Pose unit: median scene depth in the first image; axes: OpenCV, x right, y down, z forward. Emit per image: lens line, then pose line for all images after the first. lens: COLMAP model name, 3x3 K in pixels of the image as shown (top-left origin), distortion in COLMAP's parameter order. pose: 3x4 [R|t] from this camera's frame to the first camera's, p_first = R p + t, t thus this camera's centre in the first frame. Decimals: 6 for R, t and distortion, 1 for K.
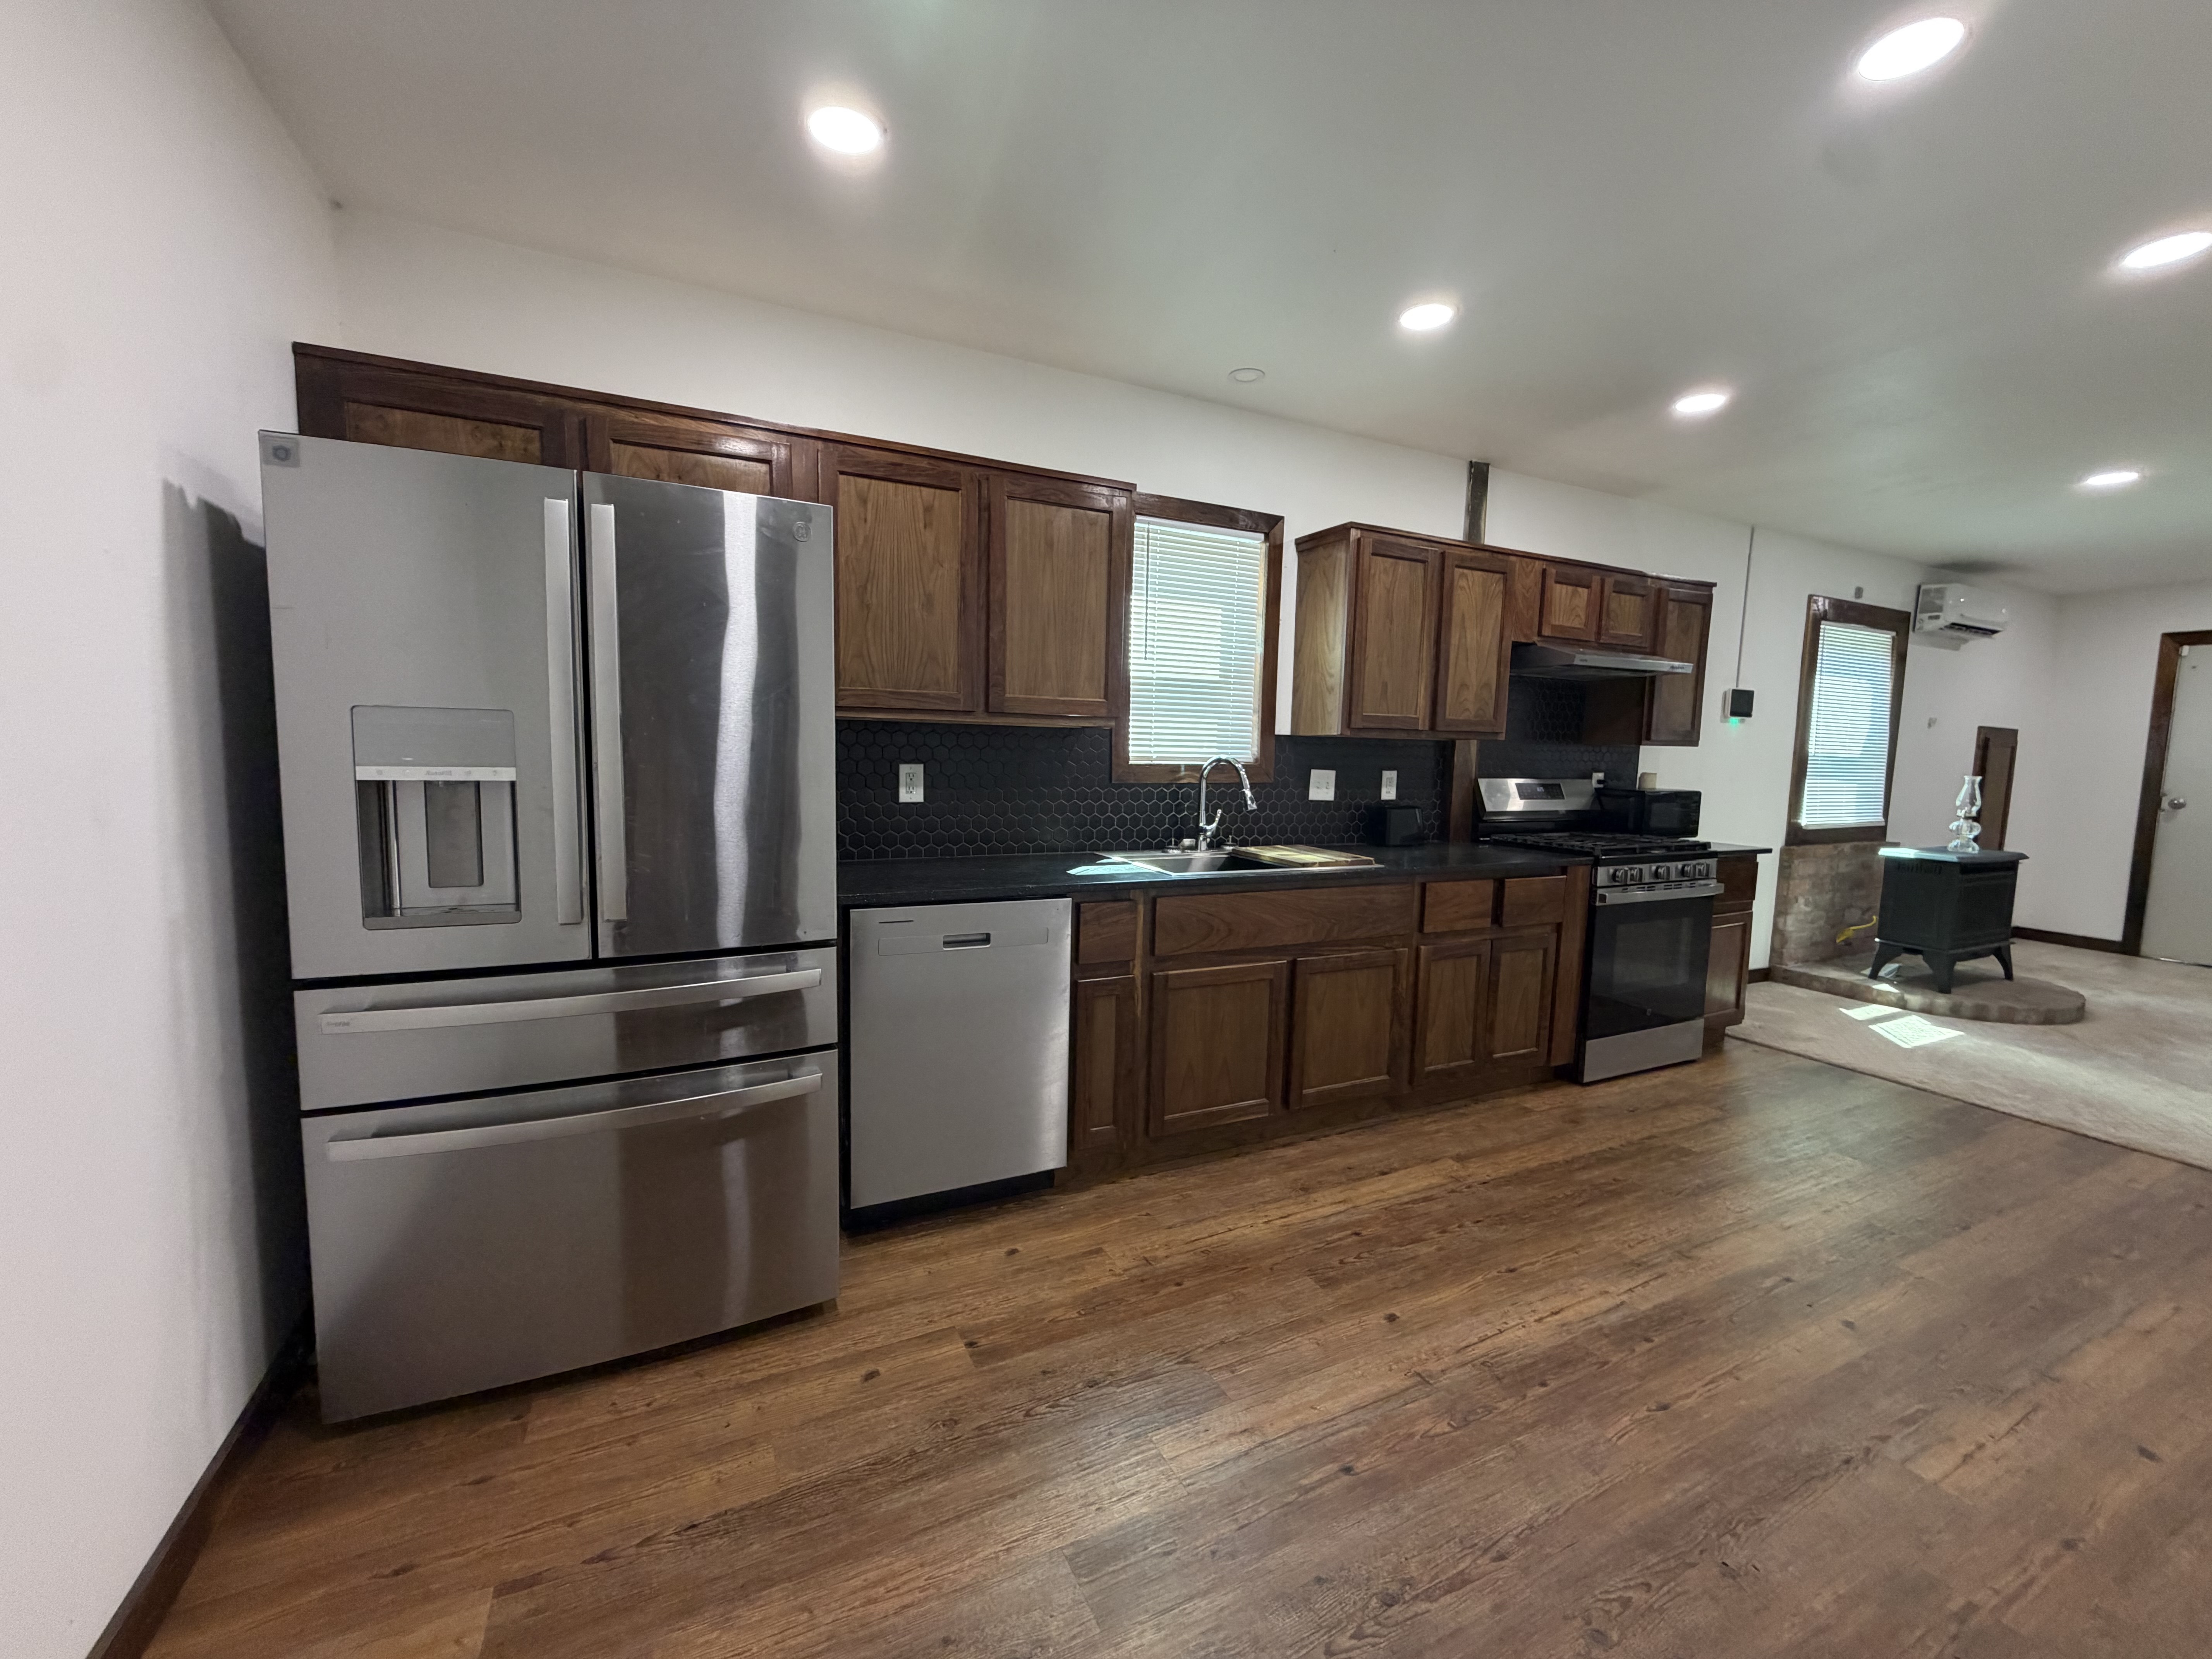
lens RADIAL K [[884.2, 0, 1102.1], [0, 884.2, 827.4], [0, 0, 1]] dist [-0.000741, 0.000557]
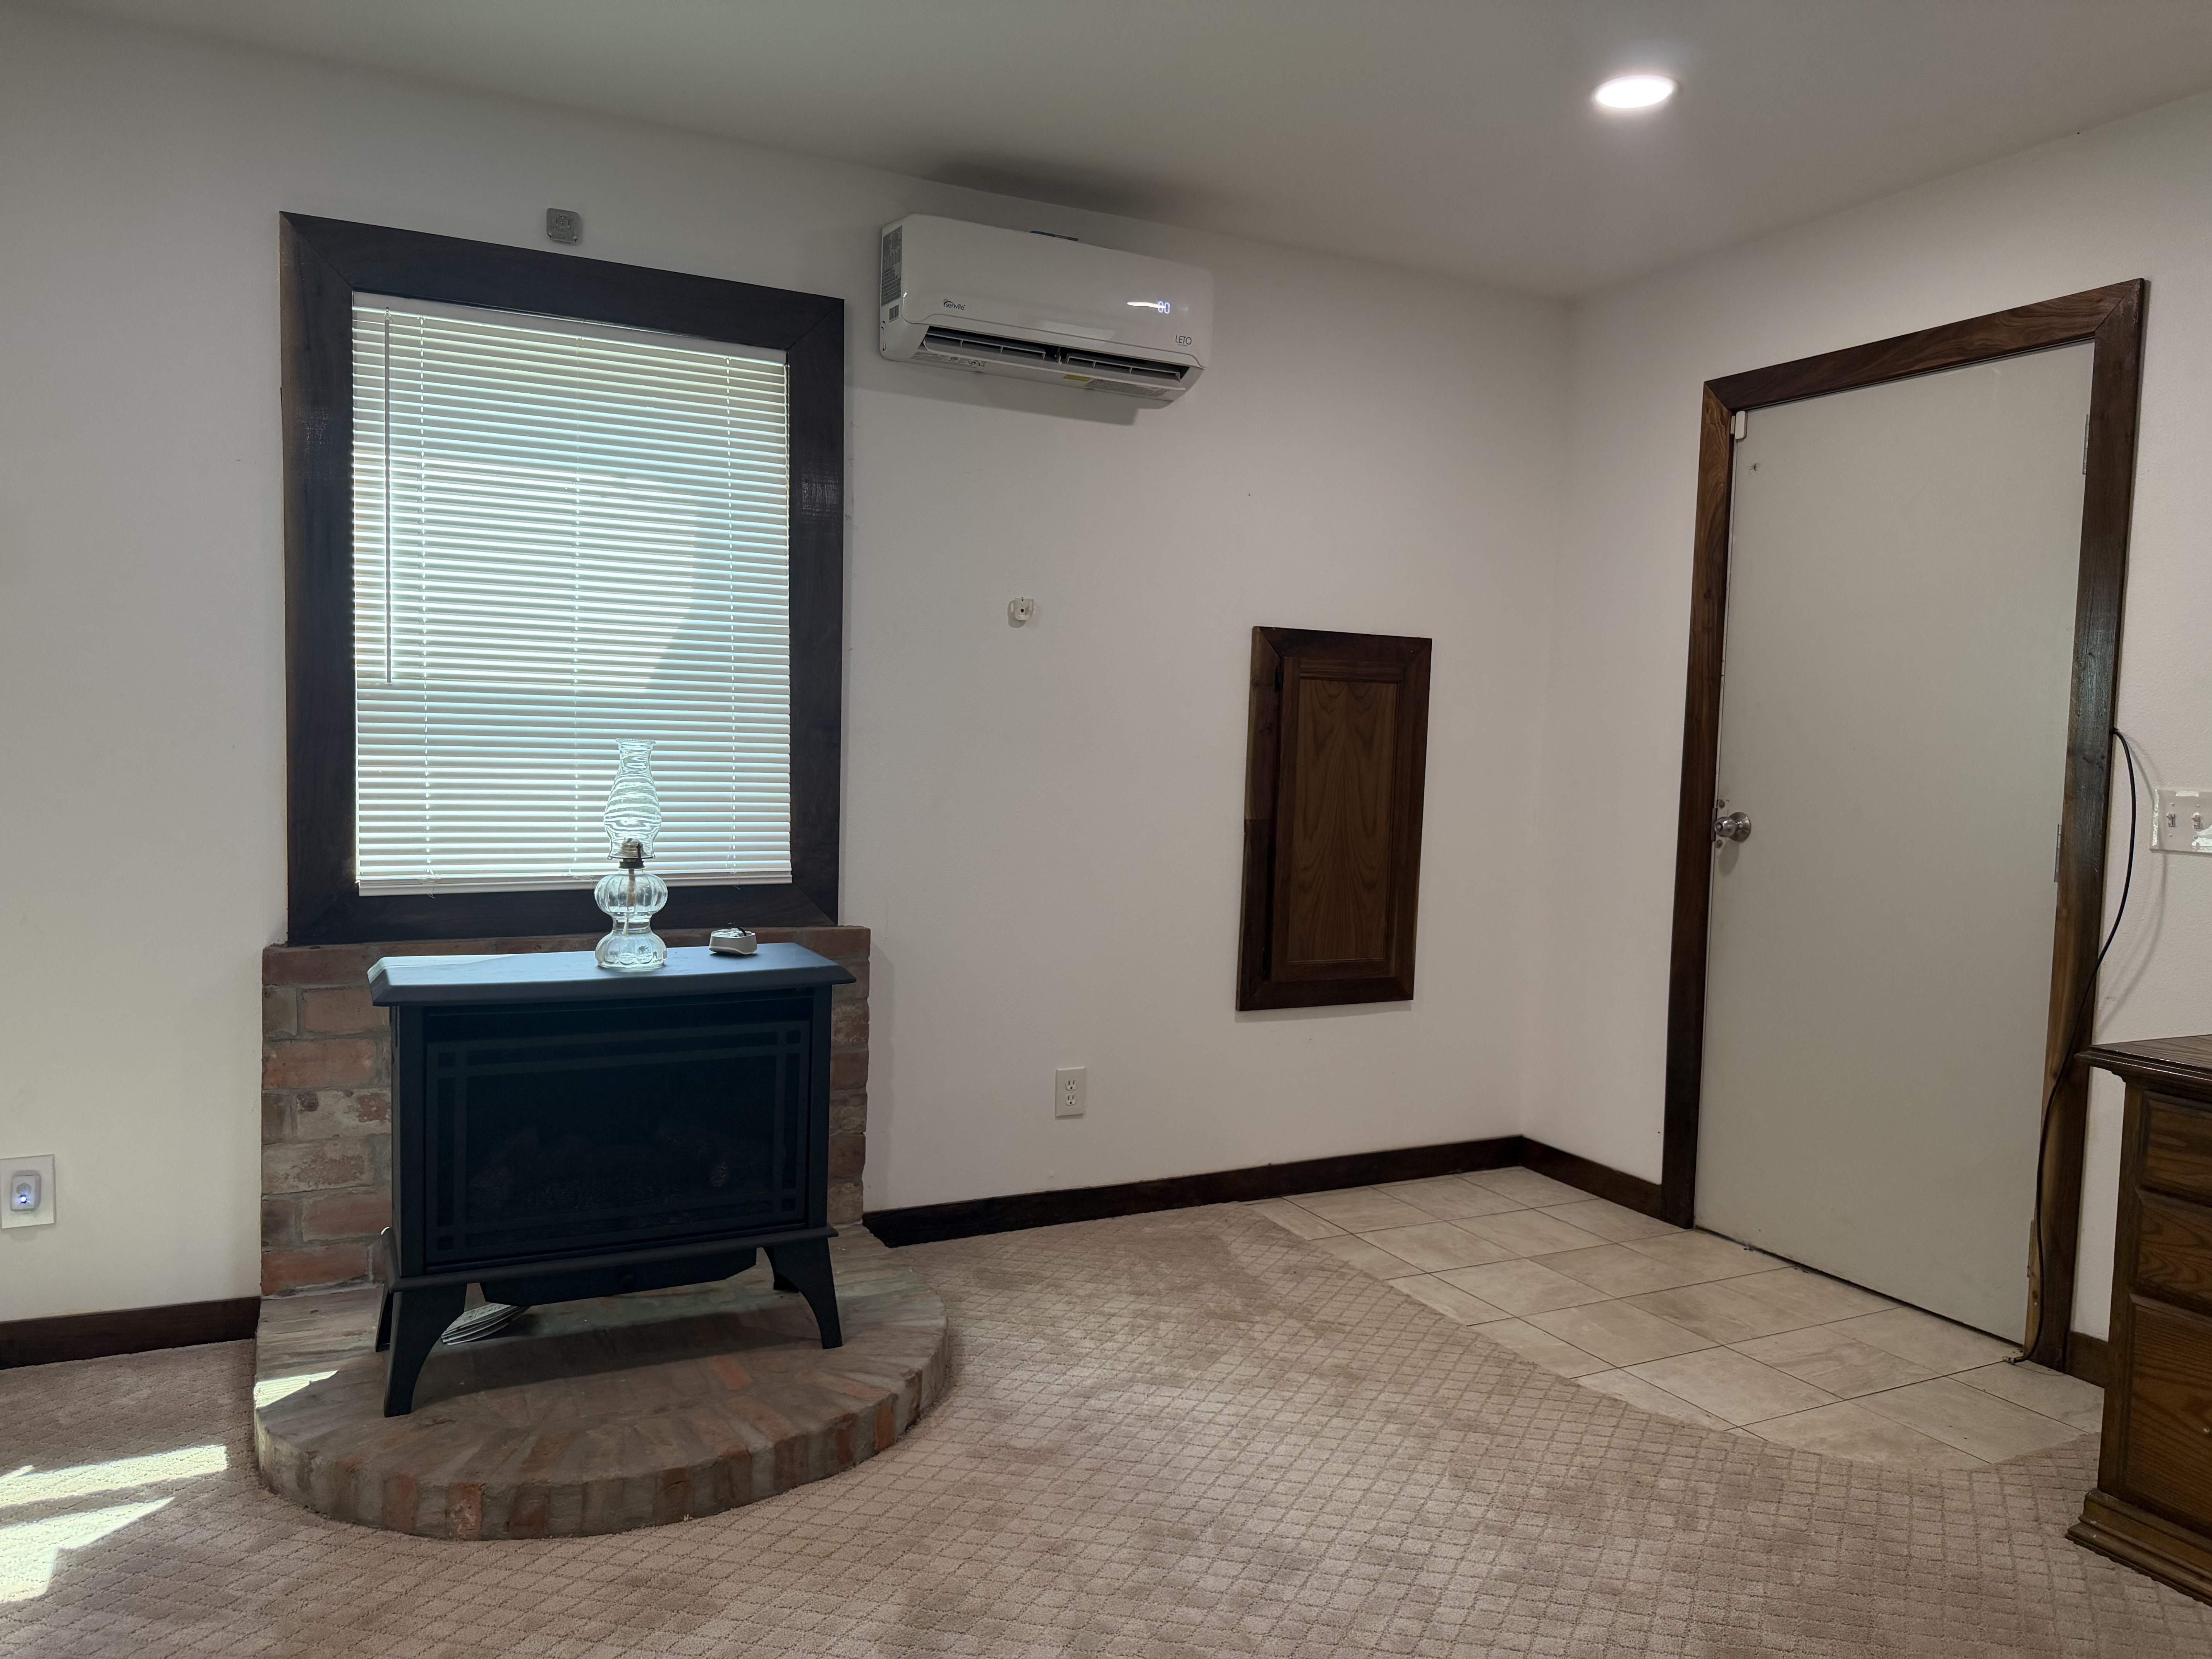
lens RADIAL K [[1549.2, 0, 1106.0], [0, 1549.2, 829.5], [0, 0, 1]] dist [0.097707, -0.153322]
pose [[0.999911, 0.002401, 0.013126, 1.734742], [-0.002015, 0.999568, -0.029315, -0.009889], [-0.013191, 0.029286, 0.999484, 0.611208]]
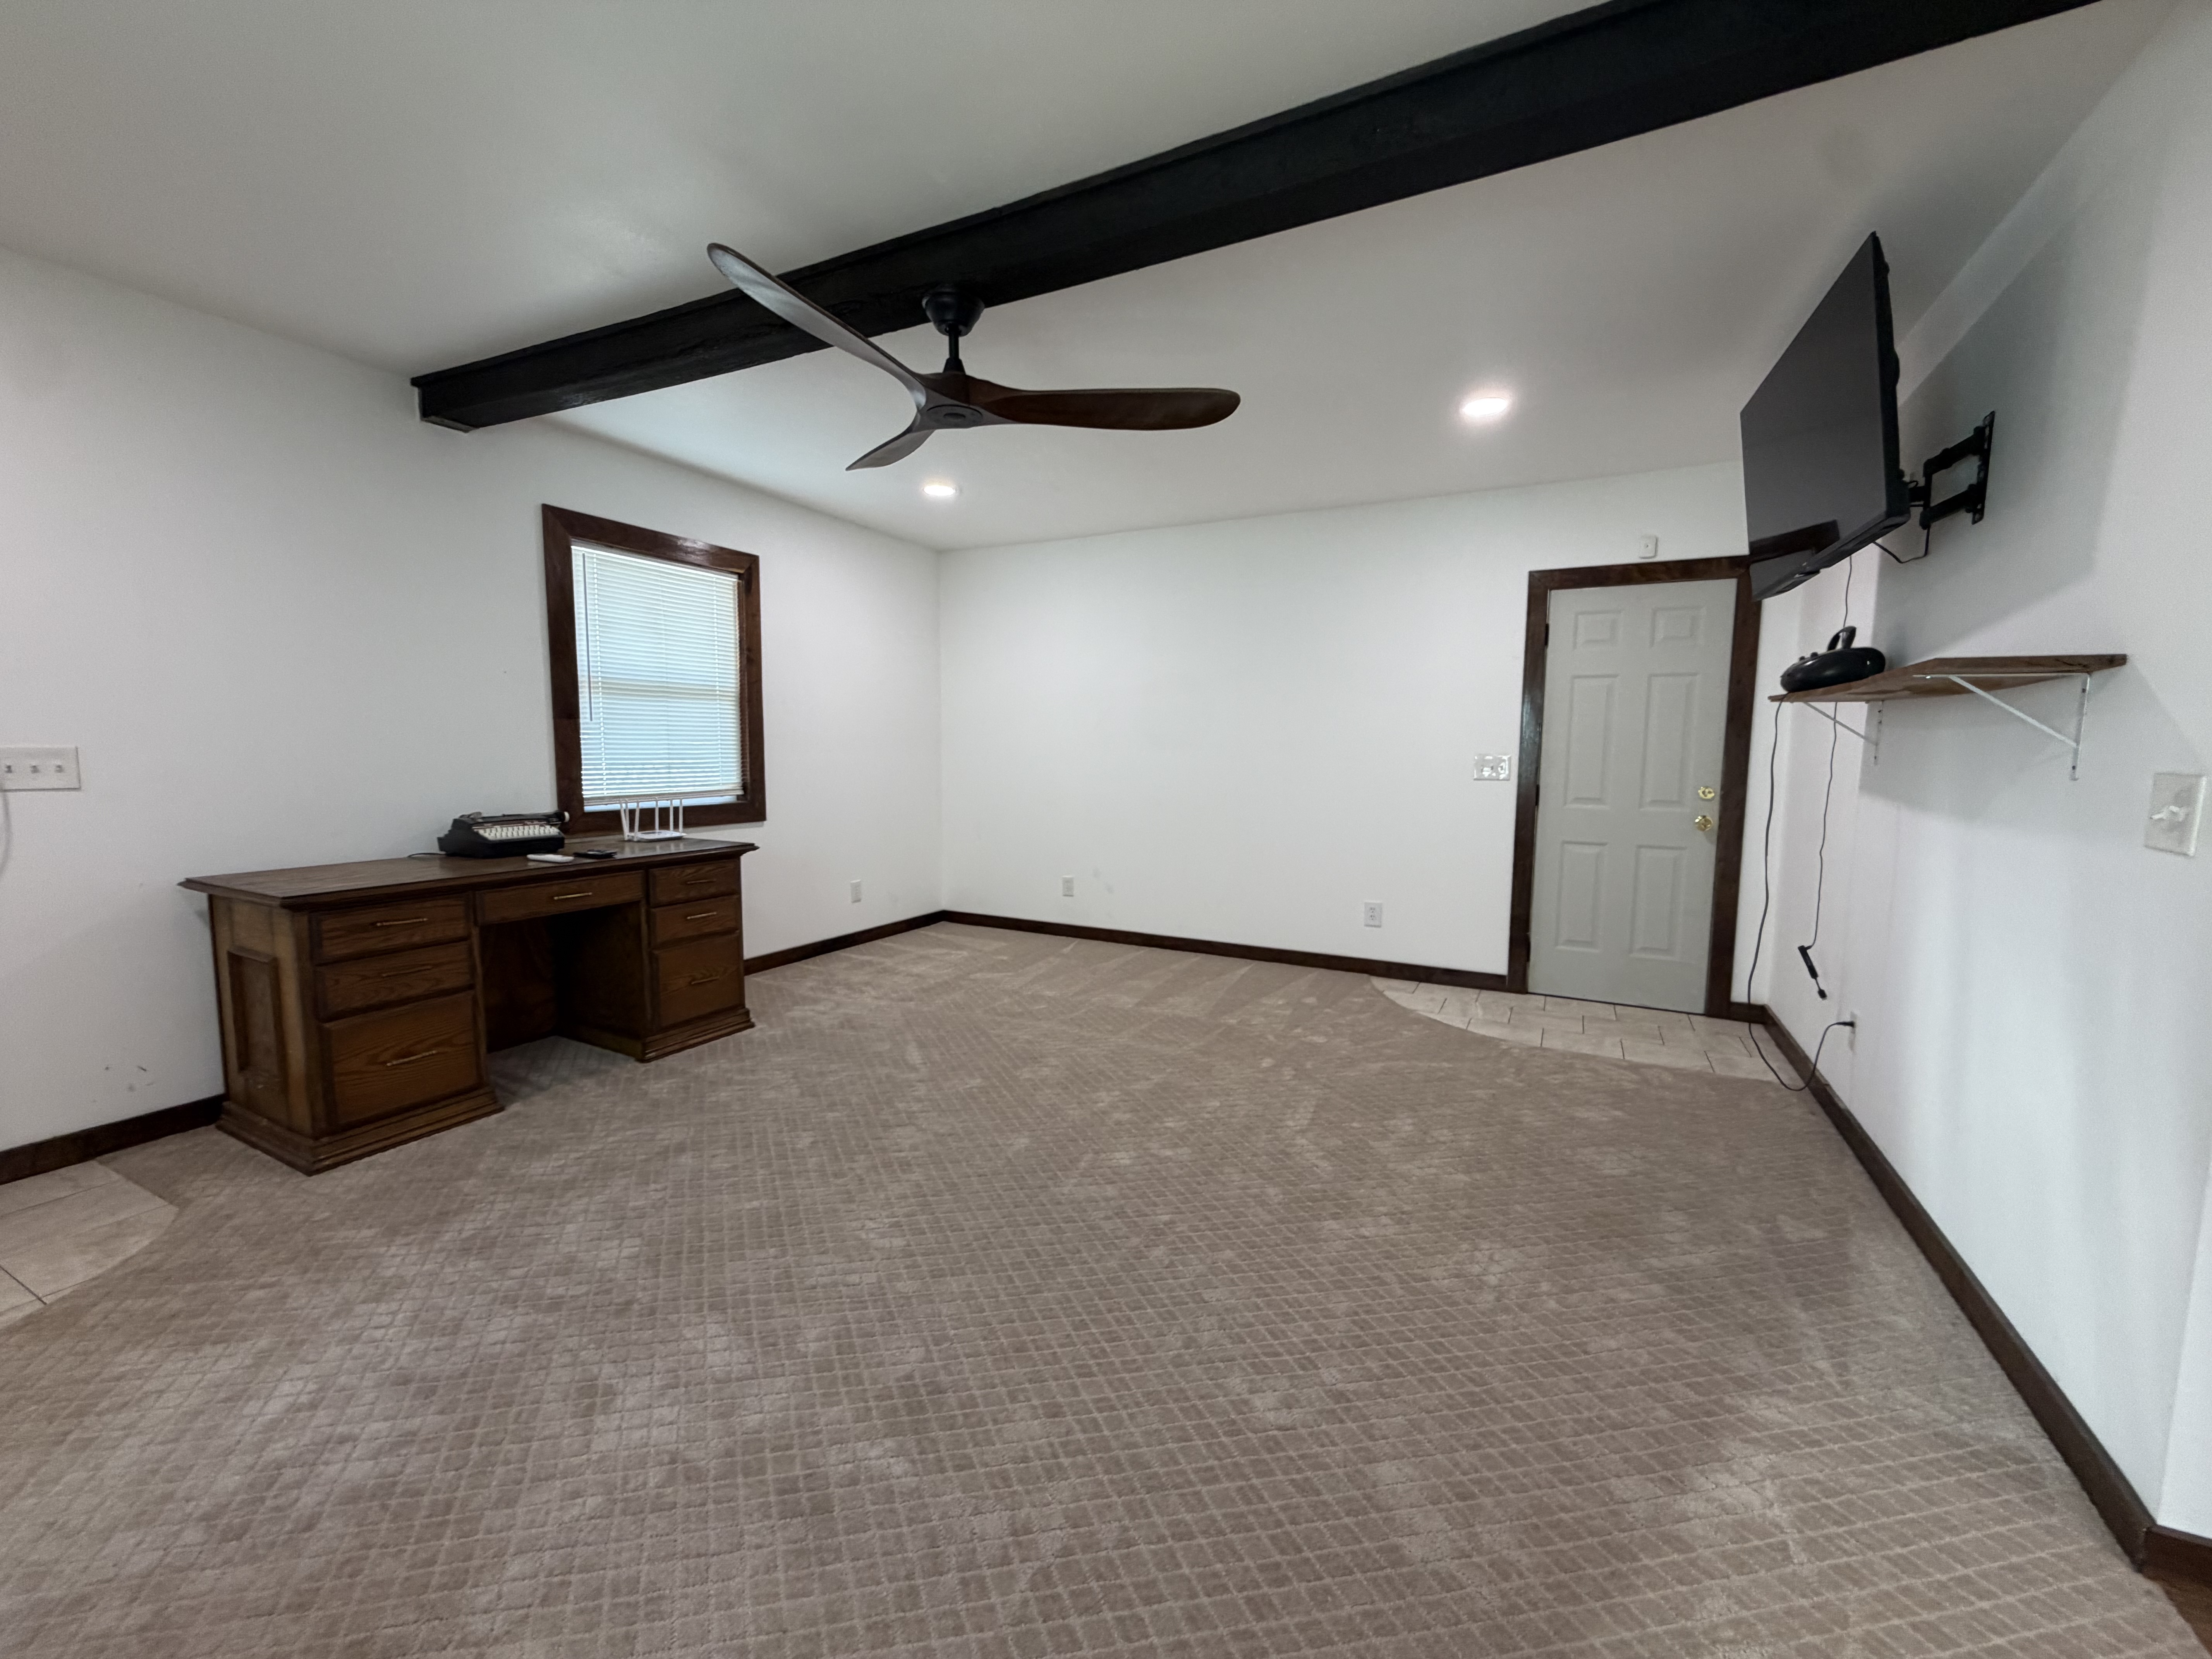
lens RADIAL K [[884.2, 0, 1102.1], [0, 884.2, 827.4], [0, 0, 1]] dist [-0.000741, 0.000557]
pose [[-0.592938, -0.106333, 0.798197, 1.232498], [0.046275, 0.985105, 0.165608, -0.075738], [-0.803918, 0.135131, -0.579186, 1.250474]]
